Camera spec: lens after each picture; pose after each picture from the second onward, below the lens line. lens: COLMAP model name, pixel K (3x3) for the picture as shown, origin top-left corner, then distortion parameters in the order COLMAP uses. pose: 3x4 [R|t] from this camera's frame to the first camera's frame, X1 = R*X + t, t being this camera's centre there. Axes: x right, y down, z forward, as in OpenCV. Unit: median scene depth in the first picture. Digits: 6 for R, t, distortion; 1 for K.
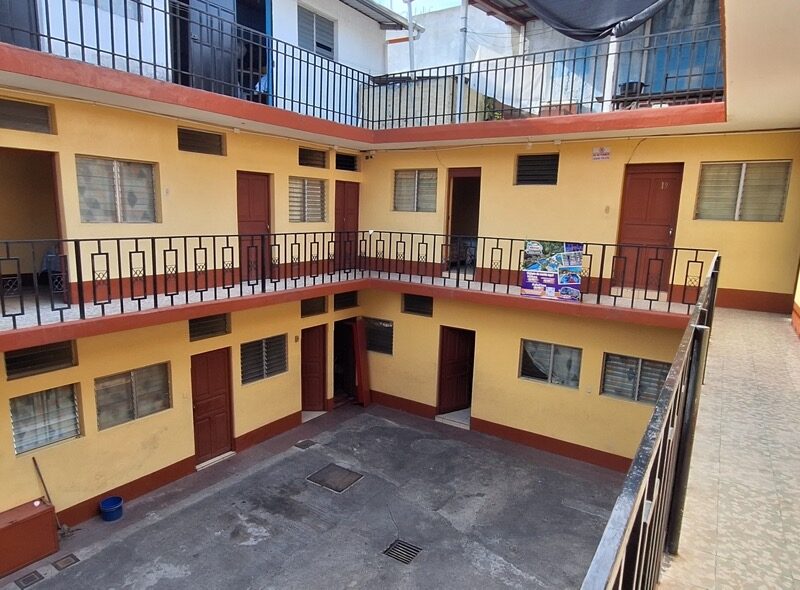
lens RADIAL K [[504.6, 0, 383.7], [0, 504.6, 313.2], [0, 0, 1]] dist [0.001761, 0.001613]
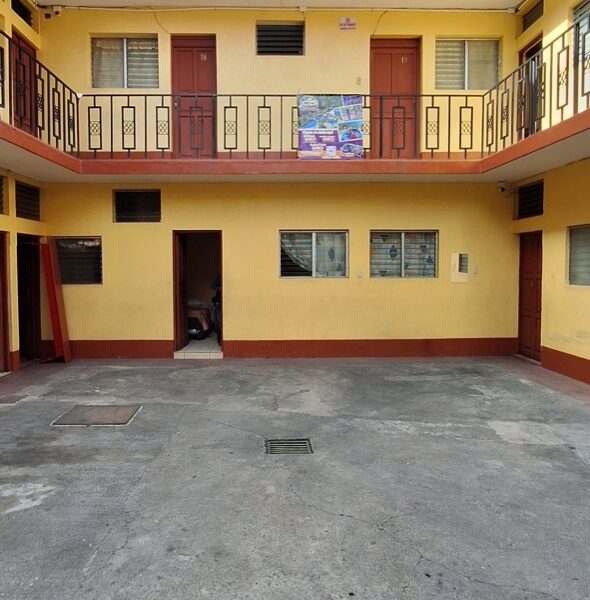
lens RADIAL K [[509.1, 0, 278.4], [0, 509.1, 290.2], [0, 0, 1]] dist [-0.065862, 0.093827]
pose [[0.817238, -0.055832, 0.573590, -0.265075], [0.131039, 0.987228, -0.090606, 0.261522], [-0.561205, 0.149209, 0.814116, 0.353580]]
